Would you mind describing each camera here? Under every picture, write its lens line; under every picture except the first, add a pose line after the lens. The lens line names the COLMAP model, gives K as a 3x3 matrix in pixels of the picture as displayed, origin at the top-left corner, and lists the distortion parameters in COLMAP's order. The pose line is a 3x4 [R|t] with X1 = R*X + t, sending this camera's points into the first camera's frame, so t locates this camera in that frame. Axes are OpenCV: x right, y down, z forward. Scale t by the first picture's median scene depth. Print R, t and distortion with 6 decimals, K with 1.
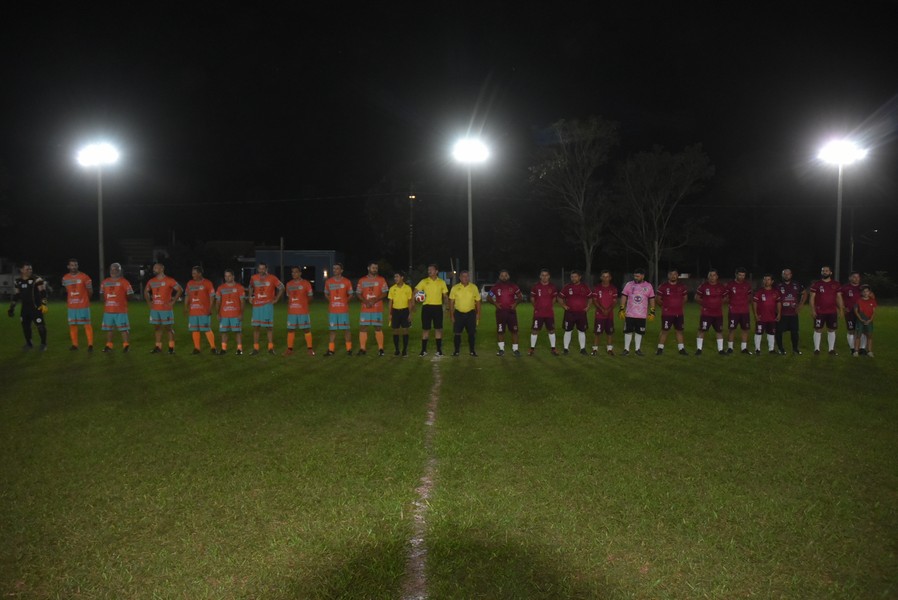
lens RADIAL K [[692.0, 0, 446.9], [0, 692.0, 327.3], [0, 0, 1]] dist [-0.040626, 0.013982]
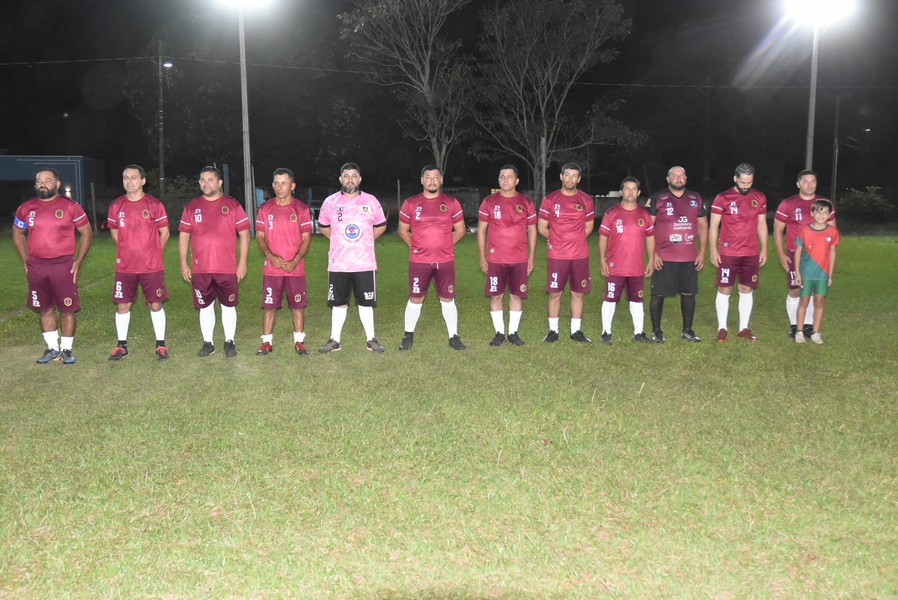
lens RADIAL K [[1036.7, 0, 450.4], [0, 1036.7, 331.2], [0, 0, 1]] dist [-0.035196, 0.000000]
pose [[0.984326, -0.026157, 0.174410, 0.198628], [0.016319, 0.998206, 0.057607, -0.011655], [-0.175604, -0.053858, 0.982987, 0.272143]]
